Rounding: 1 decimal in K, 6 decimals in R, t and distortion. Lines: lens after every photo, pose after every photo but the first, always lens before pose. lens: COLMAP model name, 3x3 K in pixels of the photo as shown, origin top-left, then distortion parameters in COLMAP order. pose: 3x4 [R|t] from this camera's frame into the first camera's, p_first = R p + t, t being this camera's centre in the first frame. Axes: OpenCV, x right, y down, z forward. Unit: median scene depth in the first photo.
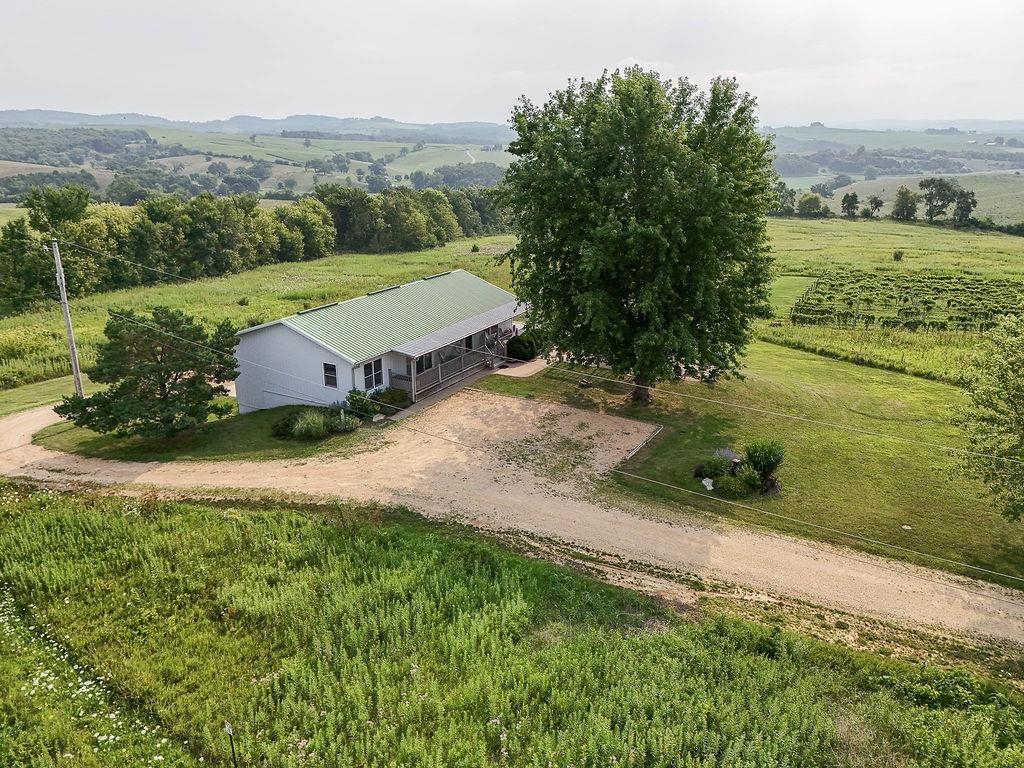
lens RADIAL K [[751.8, 0, 512.0], [0, 751.8, 384.0], [0, 0, 1]] dist [0.064443, -0.045188]
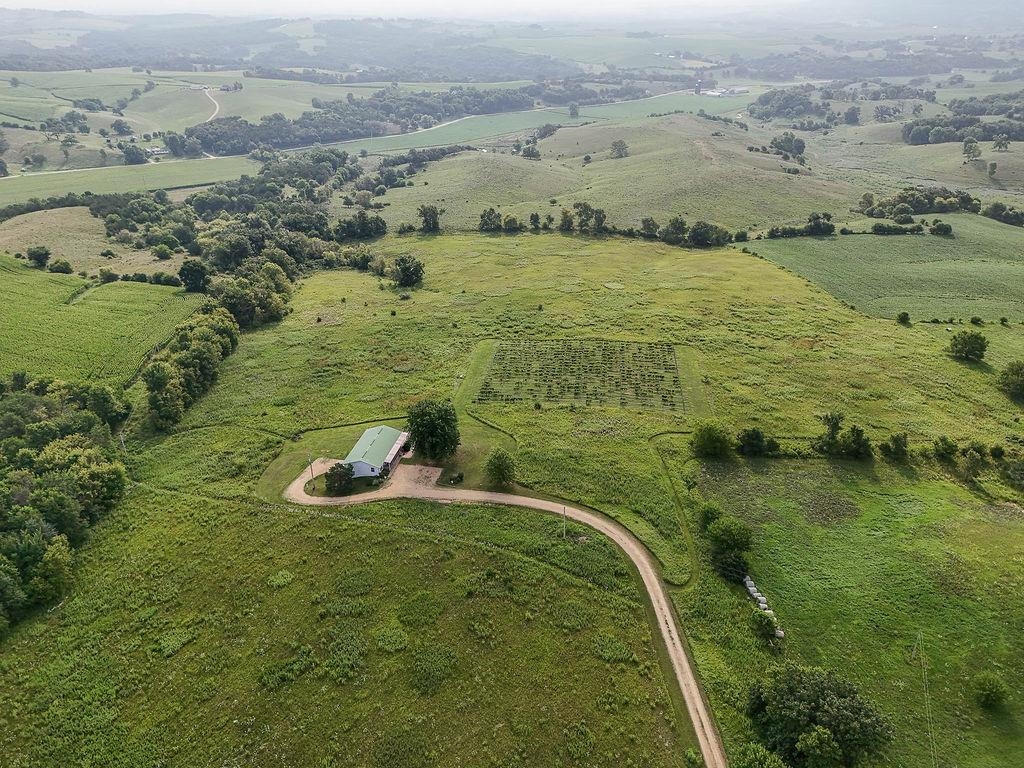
lens RADIAL K [[751.8, 0, 512.0], [0, 751.8, 384.0], [0, 0, 1]] dist [0.064443, -0.045188]
pose [[0.946234, -0.151962, 0.285569, -0.092272], [0.111037, 0.981734, 0.154498, -0.157753], [-0.303830, -0.114482, 0.945823, -0.493130]]
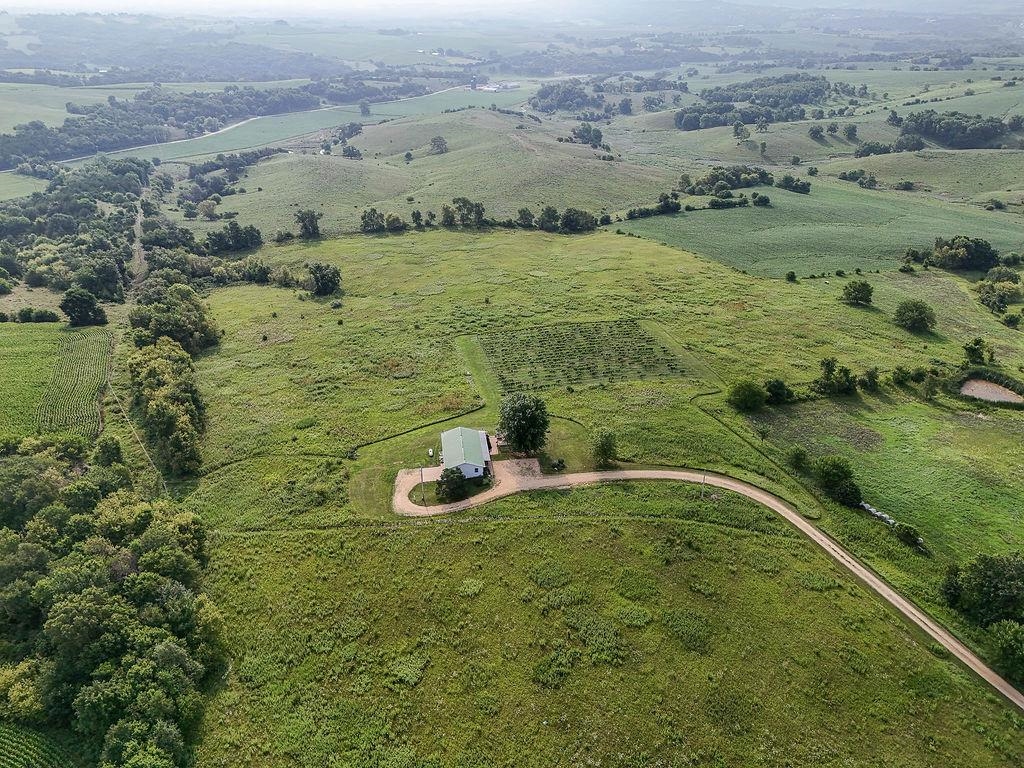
lens RADIAL K [[751.8, 0, 512.0], [0, 751.8, 384.0], [0, 0, 1]] dist [0.064443, -0.045188]
pose [[0.797633, -0.274624, 0.536995, -0.326412], [0.194923, 0.959922, 0.201380, -0.191604], [-0.570777, -0.055955, 0.819196, -0.392155]]
